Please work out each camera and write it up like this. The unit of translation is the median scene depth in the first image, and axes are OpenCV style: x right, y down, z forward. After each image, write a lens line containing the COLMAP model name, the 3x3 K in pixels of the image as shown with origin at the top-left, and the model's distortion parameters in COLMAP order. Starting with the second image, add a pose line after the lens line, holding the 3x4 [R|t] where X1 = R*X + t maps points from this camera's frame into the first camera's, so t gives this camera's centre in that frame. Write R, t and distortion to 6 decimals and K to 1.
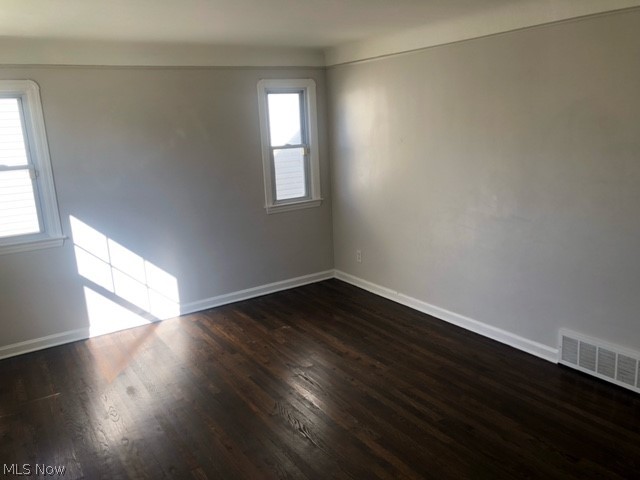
lens RADIAL K [[538.2, 0, 318.8], [0, 538.2, 239.8], [0, 0, 1]] dist [0.066327, -0.016923]
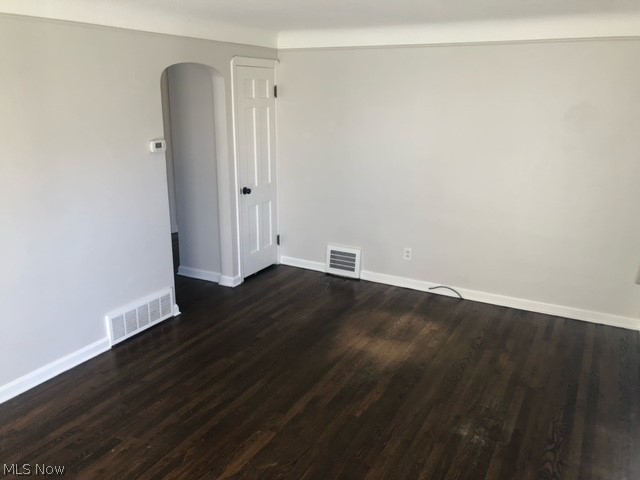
lens RADIAL K [[538.2, 0, 318.3], [0, 538.2, 241.0], [0, 0, 1]] dist [0.066327, -0.016923]
pose [[-0.468769, -0.193657, 0.861831, -0.662544], [0.213304, 0.921980, 0.323194, -0.235175], [-0.857180, 0.335335, -0.390888, 1.047671]]
